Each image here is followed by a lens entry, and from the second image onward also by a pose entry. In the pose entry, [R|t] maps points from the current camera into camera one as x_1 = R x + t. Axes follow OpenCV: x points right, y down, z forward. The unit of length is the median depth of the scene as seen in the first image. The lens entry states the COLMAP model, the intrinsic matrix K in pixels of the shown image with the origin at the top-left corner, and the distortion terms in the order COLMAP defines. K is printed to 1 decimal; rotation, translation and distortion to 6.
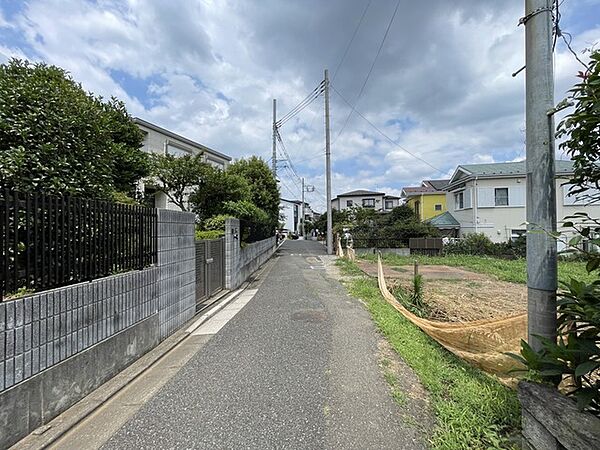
lens RADIAL K [[244.2, 0, 297.7], [0, 244.2, 222.4], [0, 0, 1]] dist [-0.000431, -0.000268]
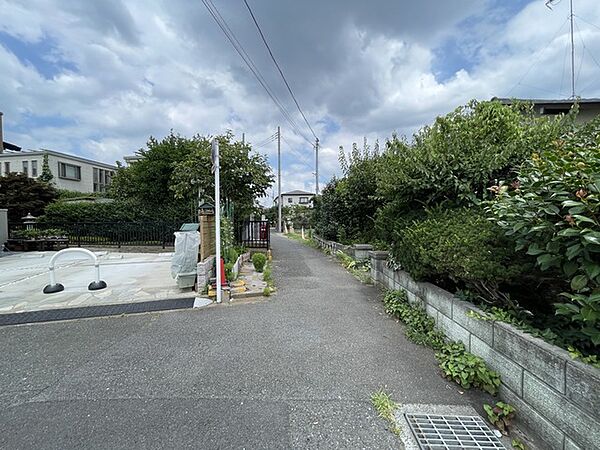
lens RADIAL K [[244.2, 0, 297.7], [0, 244.2, 222.4], [0, 0, 1]] dist [-0.000431, -0.000268]
pose [[0.969600, 0.003088, 0.244676, -0.475243], [-0.010994, 0.999460, 0.030952, 0.006090], [-0.244448, -0.032701, 0.969111, -1.989426]]
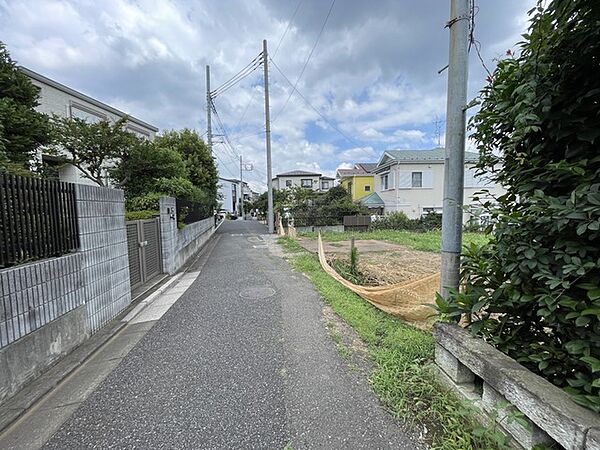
lens RADIAL K [[244.2, 0, 297.7], [0, 244.2, 222.4], [0, 0, 1]] dist [-0.000431, -0.000268]
pose [[0.968778, -0.022194, 0.246933, -0.029059], [0.001905, 0.996622, 0.082099, 0.005497], [-0.247921, -0.079065, 0.965548, -0.005545]]
